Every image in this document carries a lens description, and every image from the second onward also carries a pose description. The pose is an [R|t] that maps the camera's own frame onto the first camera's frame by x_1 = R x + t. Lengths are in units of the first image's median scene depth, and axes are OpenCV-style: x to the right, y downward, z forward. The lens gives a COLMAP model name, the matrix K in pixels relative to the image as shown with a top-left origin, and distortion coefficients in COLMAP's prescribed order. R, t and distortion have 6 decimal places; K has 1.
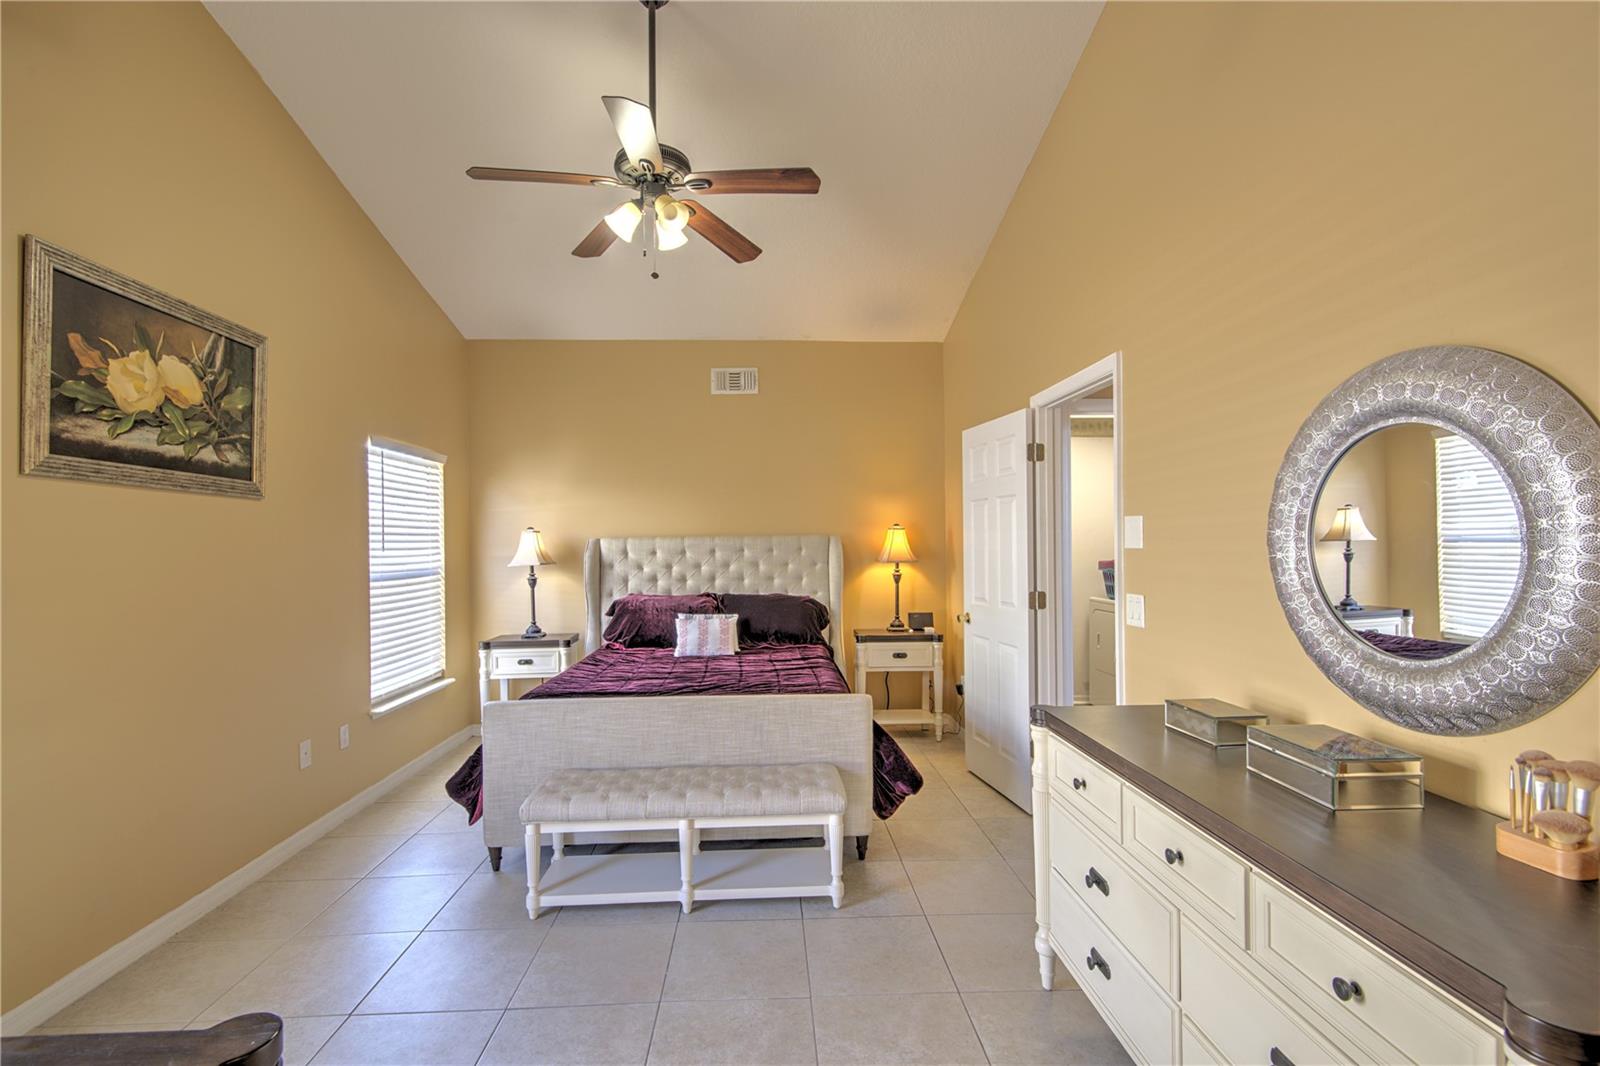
lens RADIAL K [[713.7, 0, 792.1], [0, 713.7, 538.7], [0, 0, 1]] dist [0.001751, -0.000617]
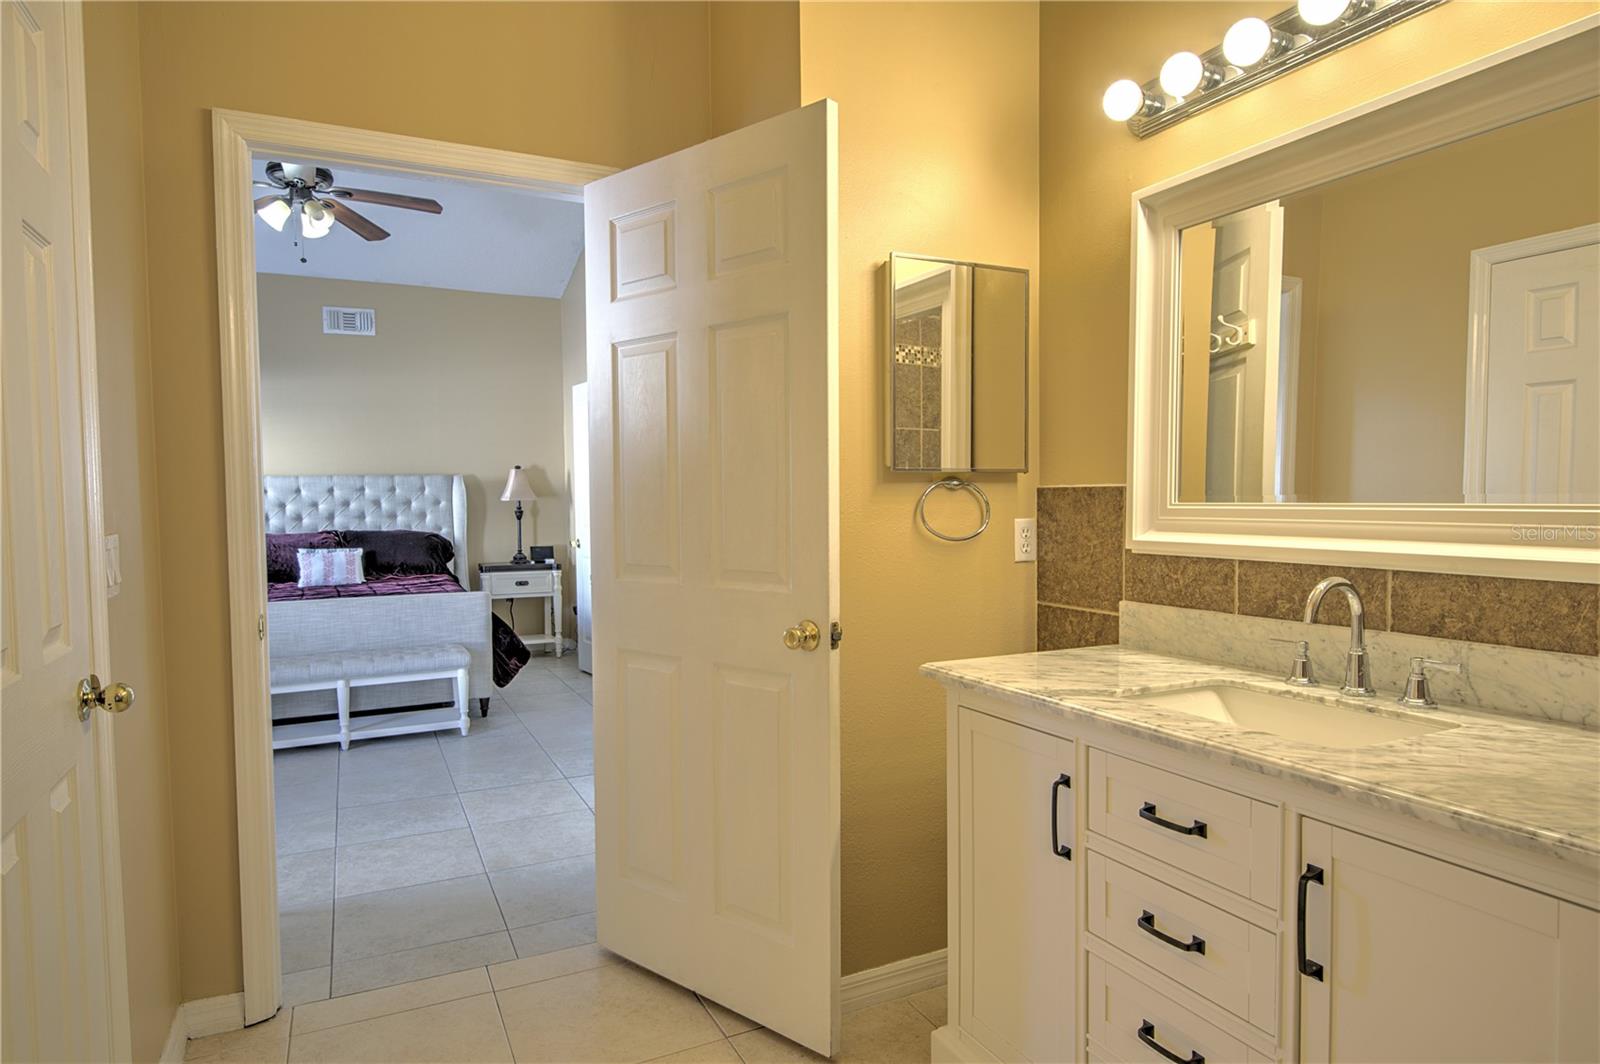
lens RADIAL K [[911.5, 0, 790.9], [0, 911.5, 538.1], [0, 0, 1]] dist [0.002341, -0.001343]
pose [[0.917155, -0.019634, 0.398046, -0.048742], [0.001385, 0.998937, 0.046082, 0.046360], [-0.398528, -0.041714, 0.916207, -0.778841]]
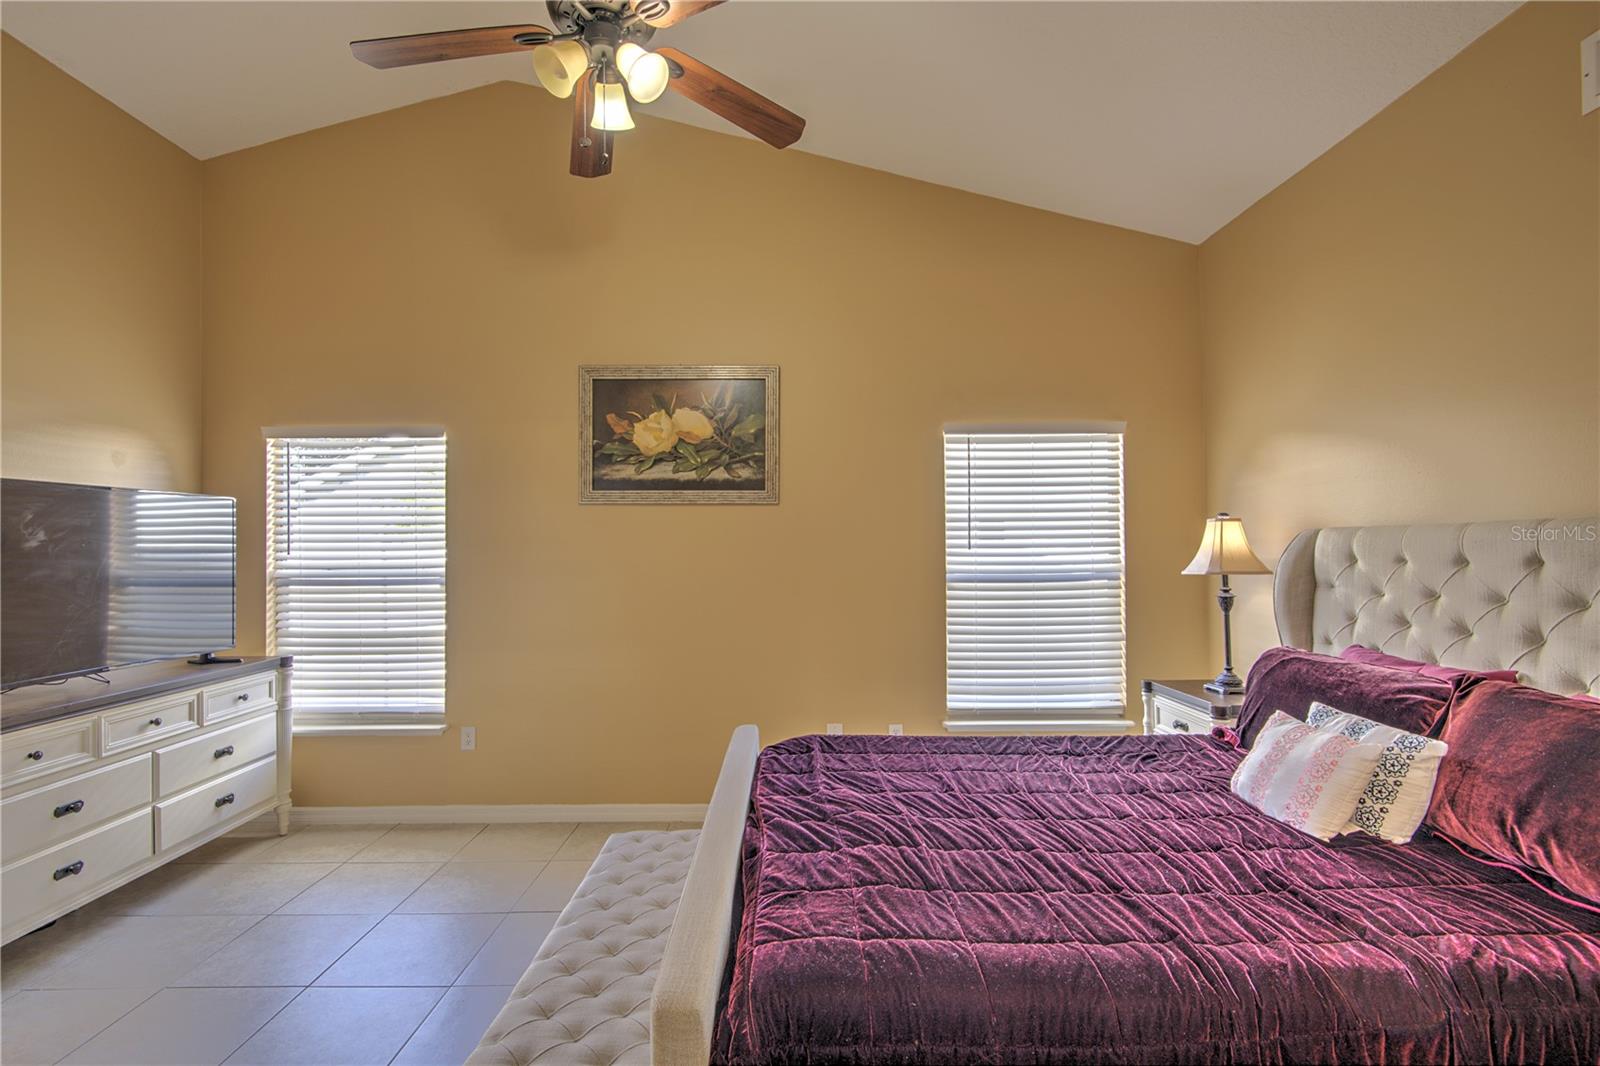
lens RADIAL K [[713.7, 0, 792.1], [0, 713.7, 538.7], [0, 0, 1]] dist [0.001751, -0.000617]
pose [[-0.046129, 0.001175, -0.998935, 0.449269], [0.015579, 0.999879, 0.000457, 0.001736], [0.998814, -0.015542, -0.046142, 1.109375]]
